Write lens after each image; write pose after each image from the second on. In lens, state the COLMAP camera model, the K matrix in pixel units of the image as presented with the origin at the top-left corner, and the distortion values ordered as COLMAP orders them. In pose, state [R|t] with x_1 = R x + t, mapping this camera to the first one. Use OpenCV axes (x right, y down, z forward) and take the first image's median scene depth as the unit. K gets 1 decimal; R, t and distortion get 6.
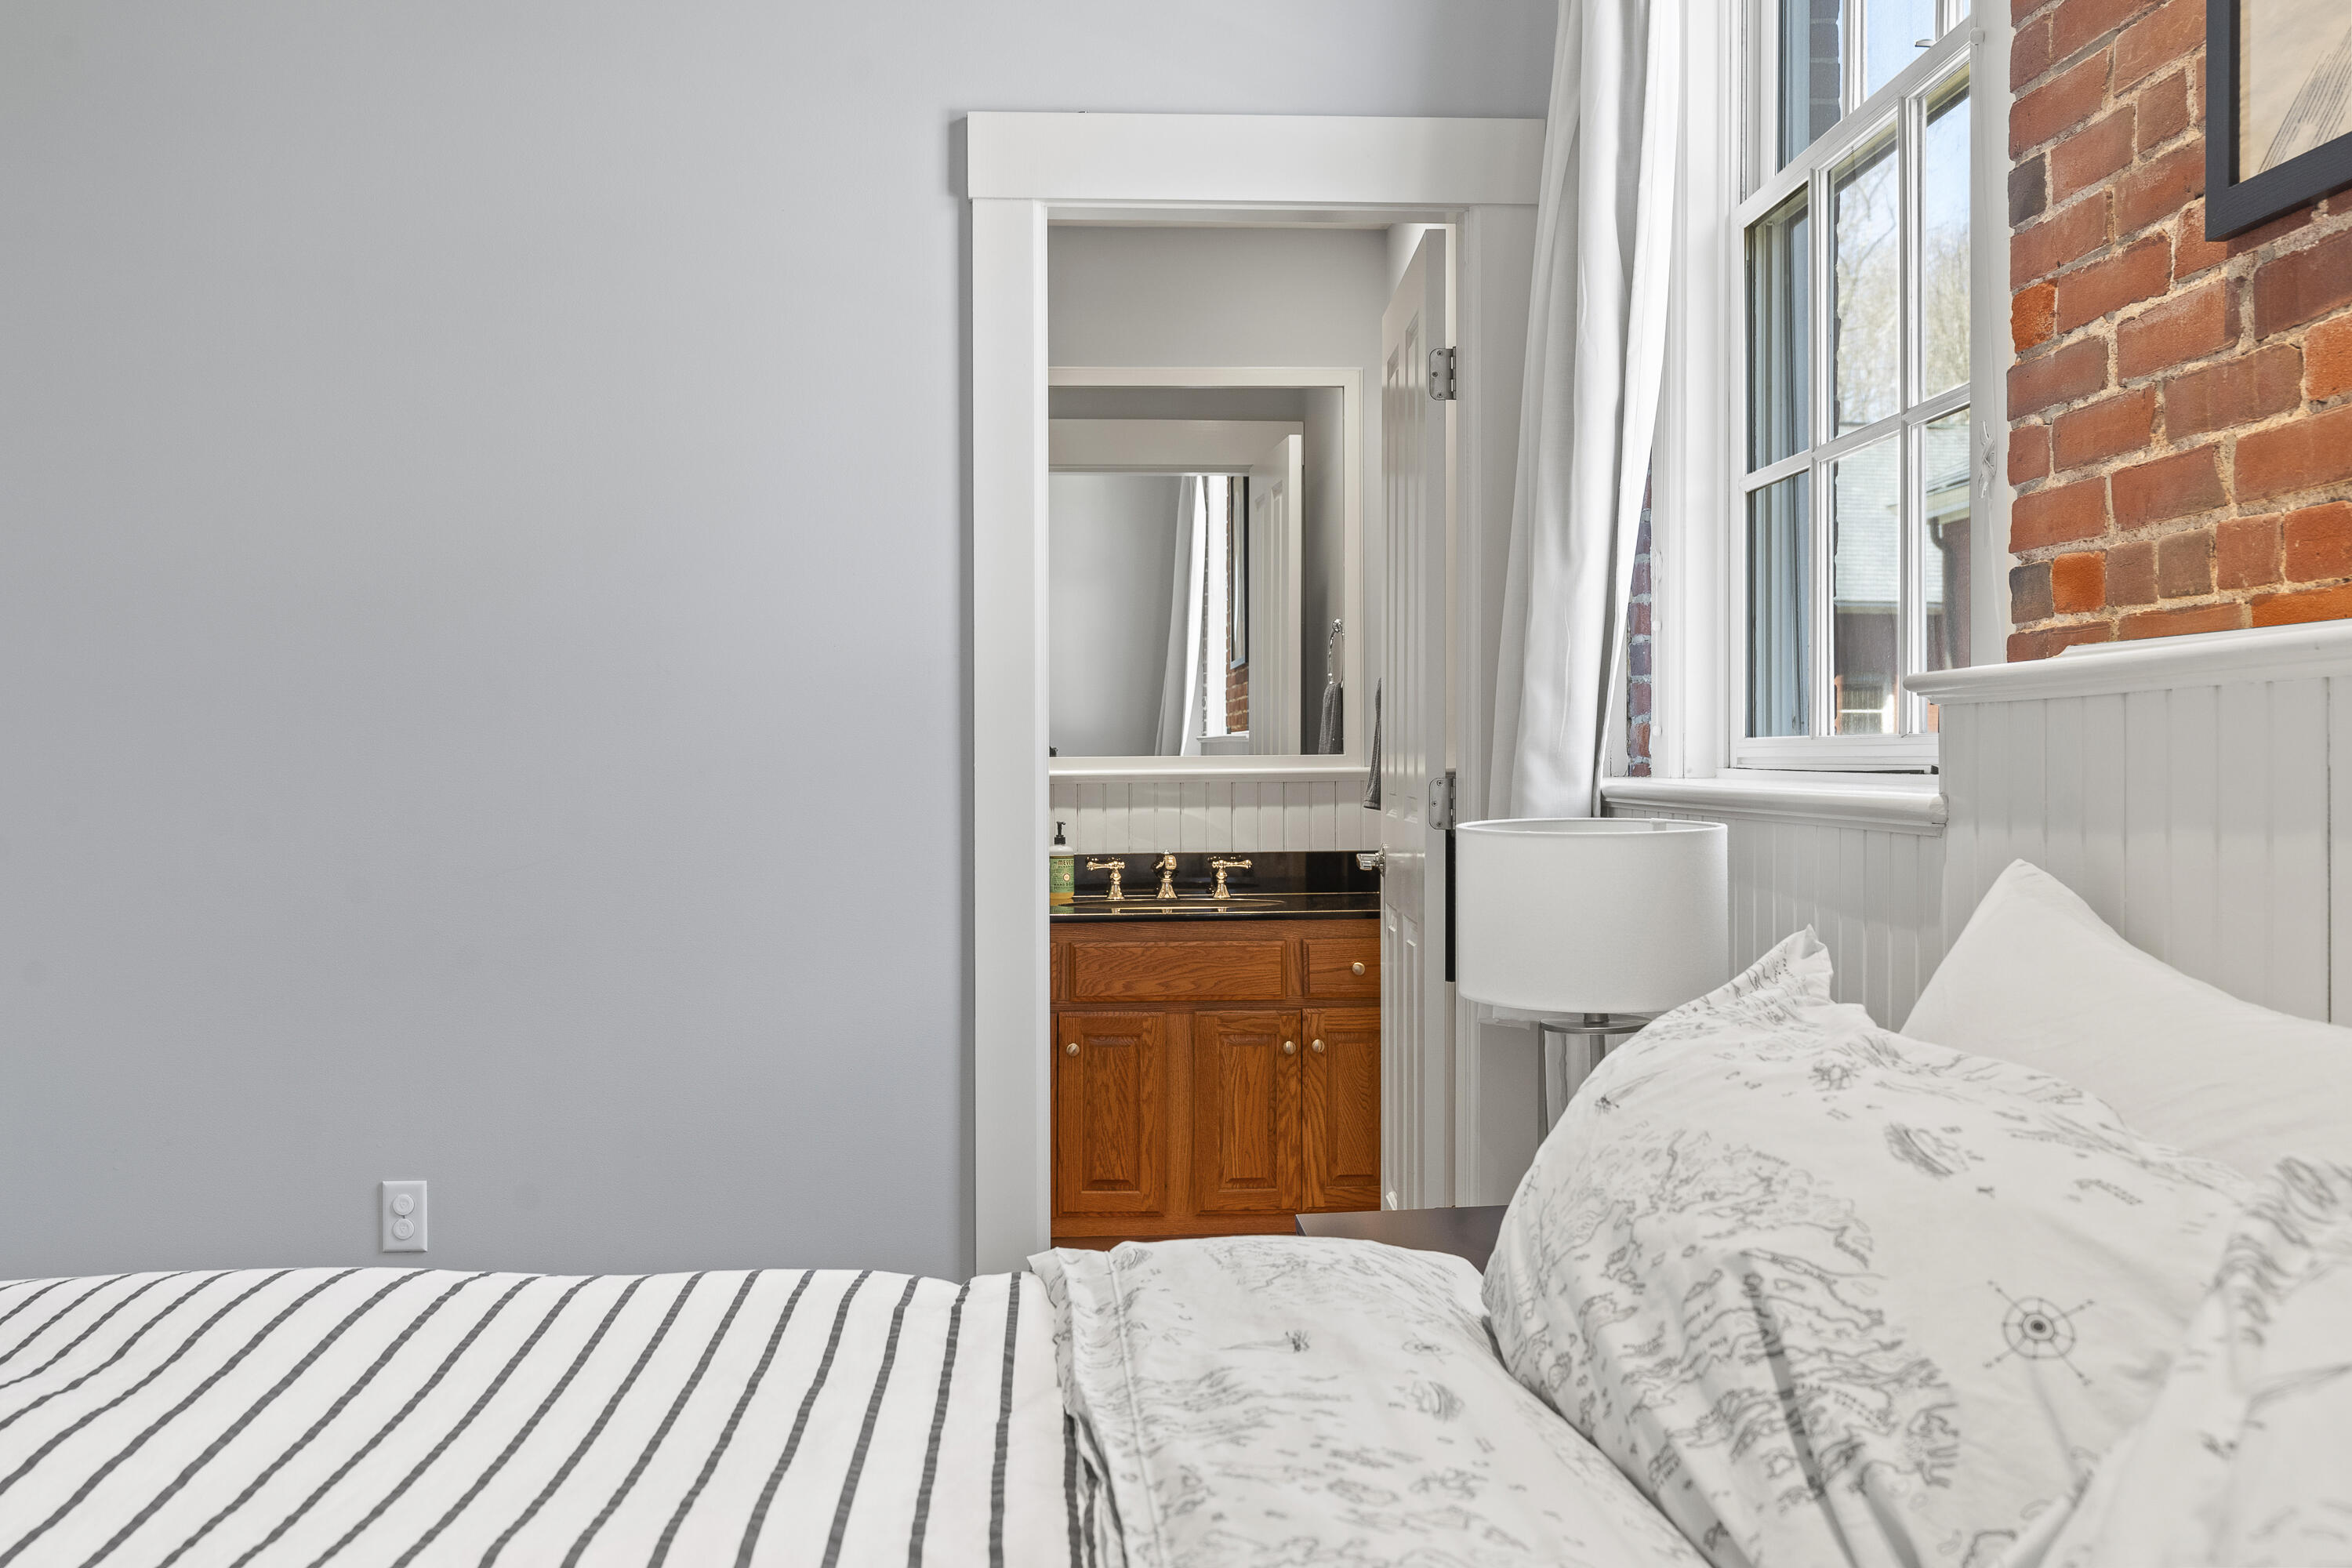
lens RADIAL K [[2012.3, 0, 1176.0], [0, 2012.3, 784.0], [0, 0, 1]] dist [0.015766, 0.002071]
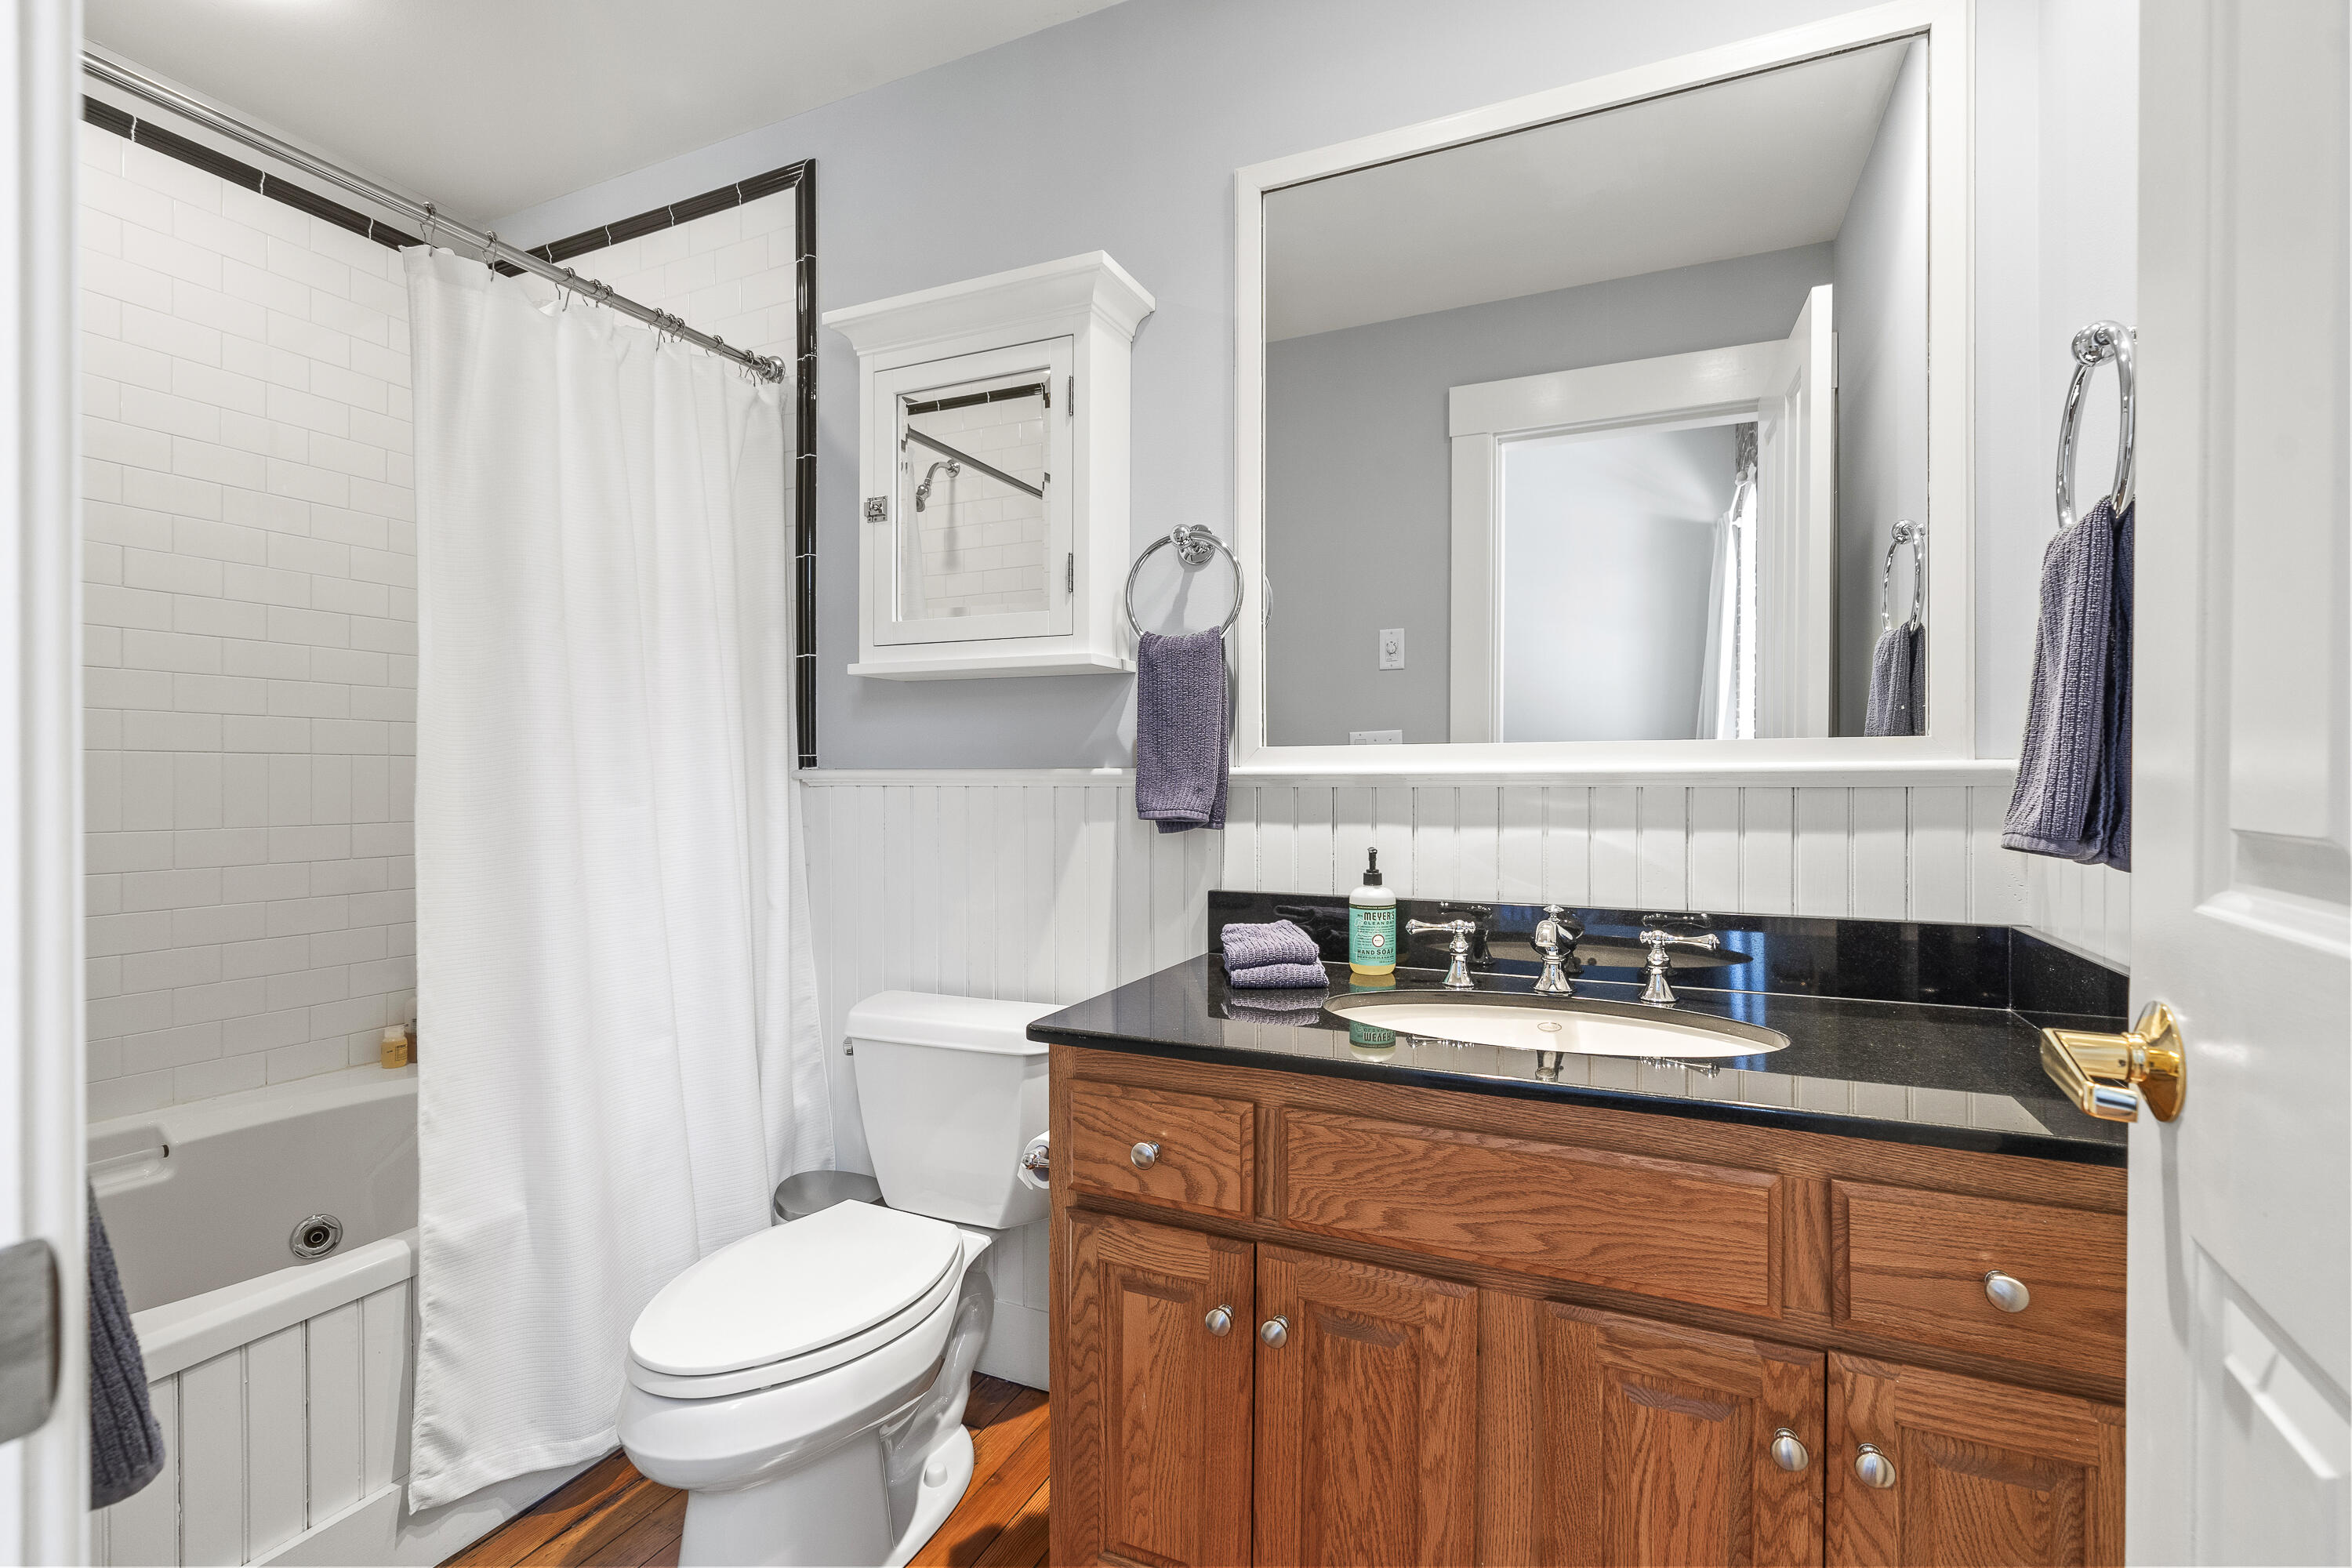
lens RADIAL K [[1055.3, 0, 1176.0], [0, 1055.3, 784.0], [0, 0, 1]] dist [-0.007687, 0.000453]
pose [[0.881243, 0.006593, -0.472617, 0.046334], [-0.009690, 0.999945, -0.004118, 0.000997], [0.472563, 0.008208, 0.881258, 0.754144]]
